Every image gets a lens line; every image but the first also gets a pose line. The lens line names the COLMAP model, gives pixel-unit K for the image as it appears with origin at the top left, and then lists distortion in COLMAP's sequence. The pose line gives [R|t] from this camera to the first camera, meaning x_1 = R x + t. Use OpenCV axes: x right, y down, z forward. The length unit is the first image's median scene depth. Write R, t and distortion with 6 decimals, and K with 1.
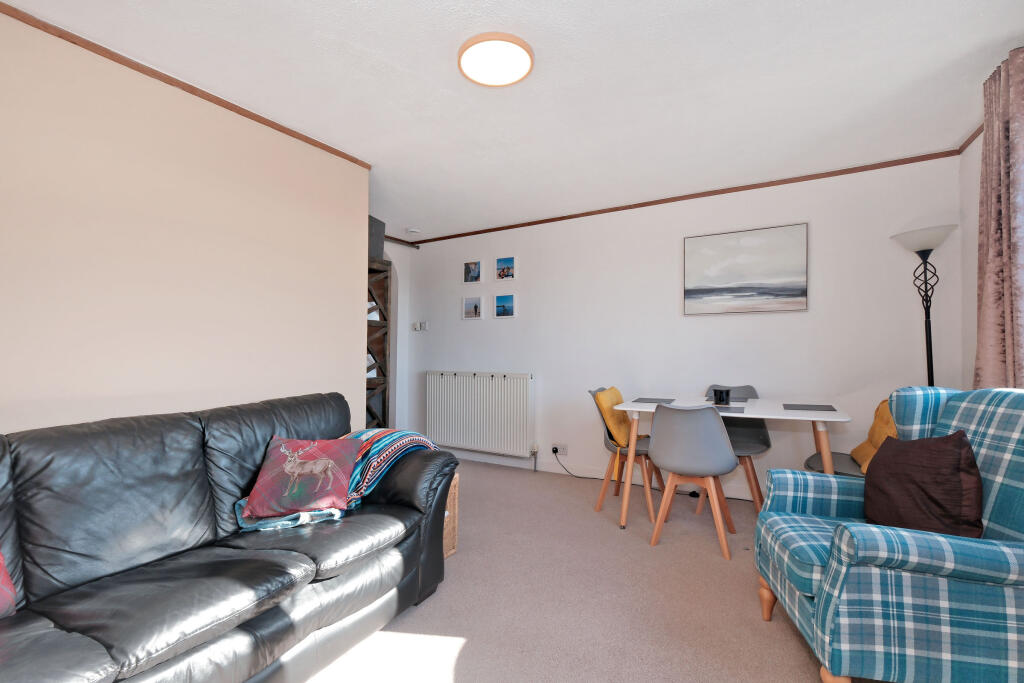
lens RADIAL K [[449.6, 0, 506.8], [0, 449.6, 344.5], [0, 0, 1]] dist [0.001300, -0.000015]
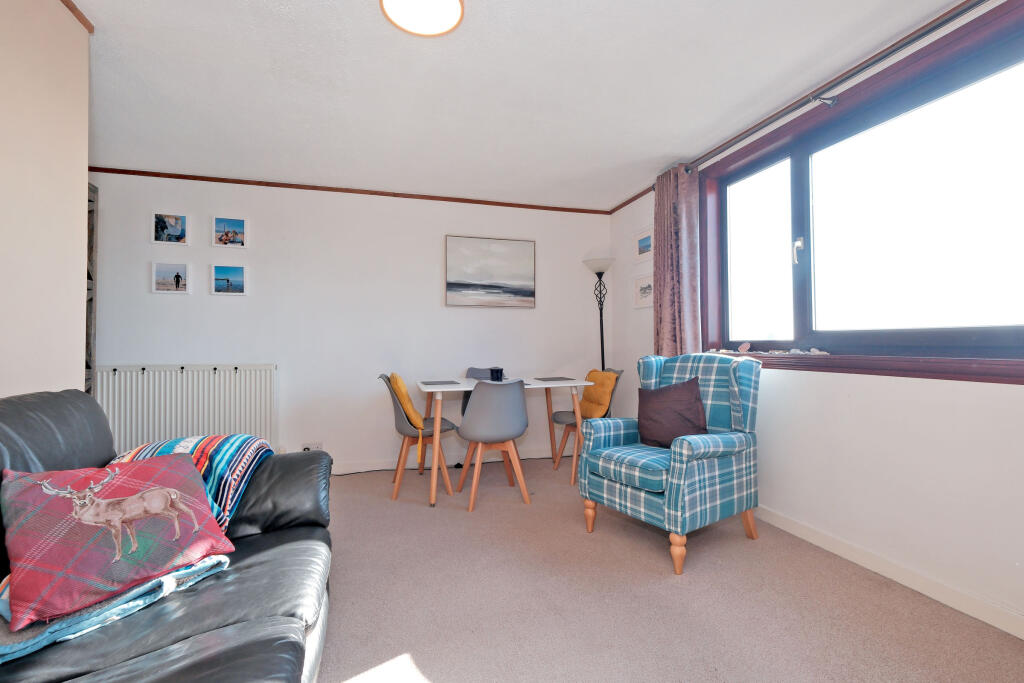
lens RADIAL K [[449.6, 0, 506.9], [0, 449.6, 341.9], [0, 0, 1]] dist [0.001300, -0.000015]
pose [[0.693043, 0.012176, 0.720794, -0.571223], [-0.009505, 0.999925, -0.007753, 0.059793], [-0.720834, -0.001478, 0.693106, 0.253380]]
